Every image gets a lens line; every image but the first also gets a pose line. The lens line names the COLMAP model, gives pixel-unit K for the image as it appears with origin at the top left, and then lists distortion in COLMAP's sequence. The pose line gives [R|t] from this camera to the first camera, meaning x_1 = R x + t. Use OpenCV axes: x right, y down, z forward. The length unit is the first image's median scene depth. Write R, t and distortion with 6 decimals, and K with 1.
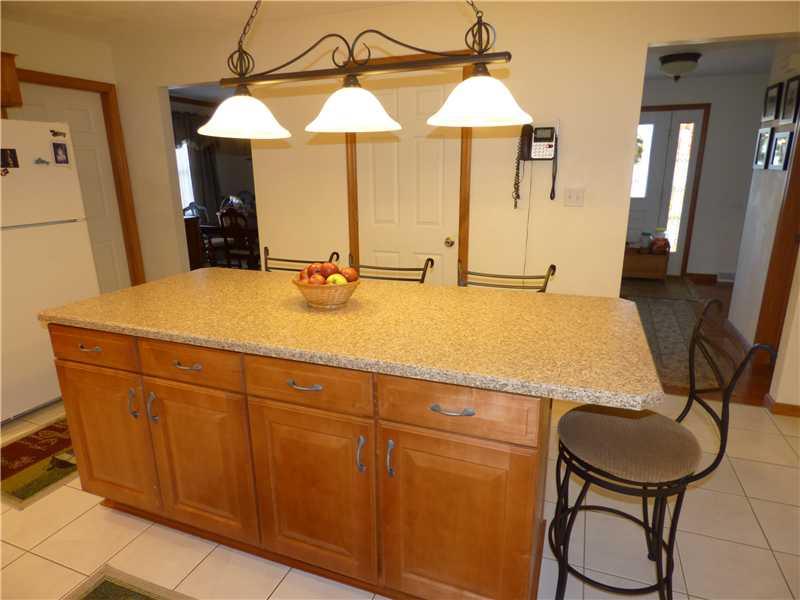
lens RADIAL K [[477.1, 0, 404.9], [0, 477.1, 297.0], [0, 0, 1]] dist [0.000429, -0.001566]
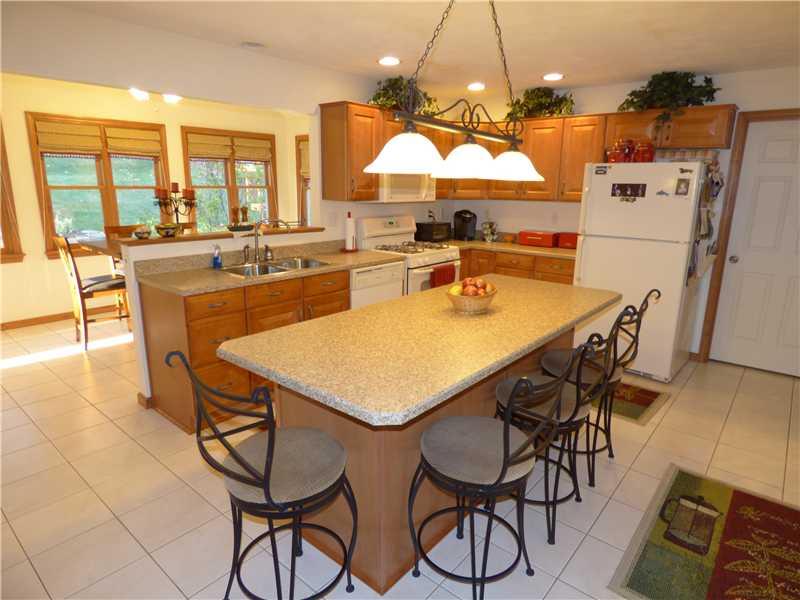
lens RADIAL K [[477.1, 0, 404.9], [0, 477.1, 297.0], [0, 0, 1]] dist [0.000429, -0.001566]
pose [[-0.317788, 0.222952, -0.921576, 0.717293], [-0.254631, 0.916189, 0.309453, -0.249681], [0.913331, 0.333003, -0.234383, 0.762451]]
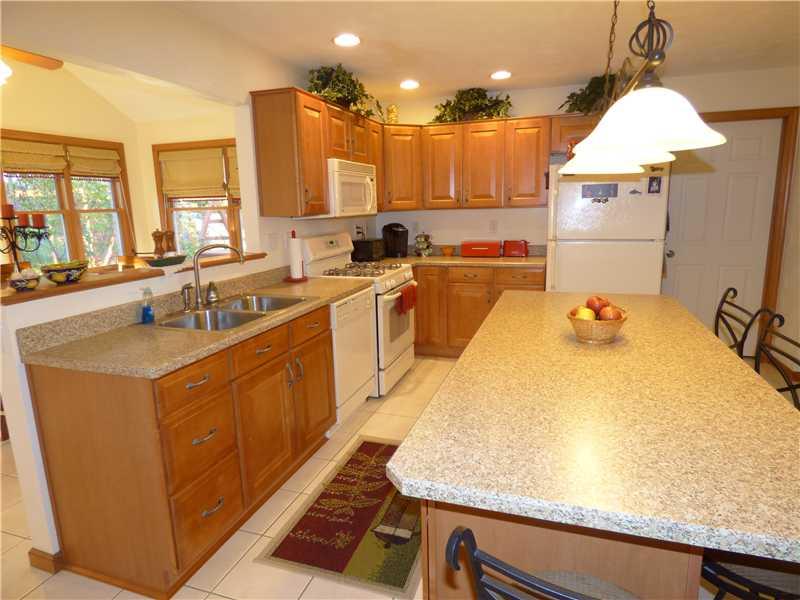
lens RADIAL K [[477.5, 0, 399.8], [0, 477.5, 297.0], [0, 0, 1]] dist [-0.003414, -0.001025]
pose [[0.041231, 0.199628, -0.979004, 0.520914], [-0.233363, 0.954661, 0.184836, -0.105464], [0.971515, 0.220842, 0.085947, 0.340659]]
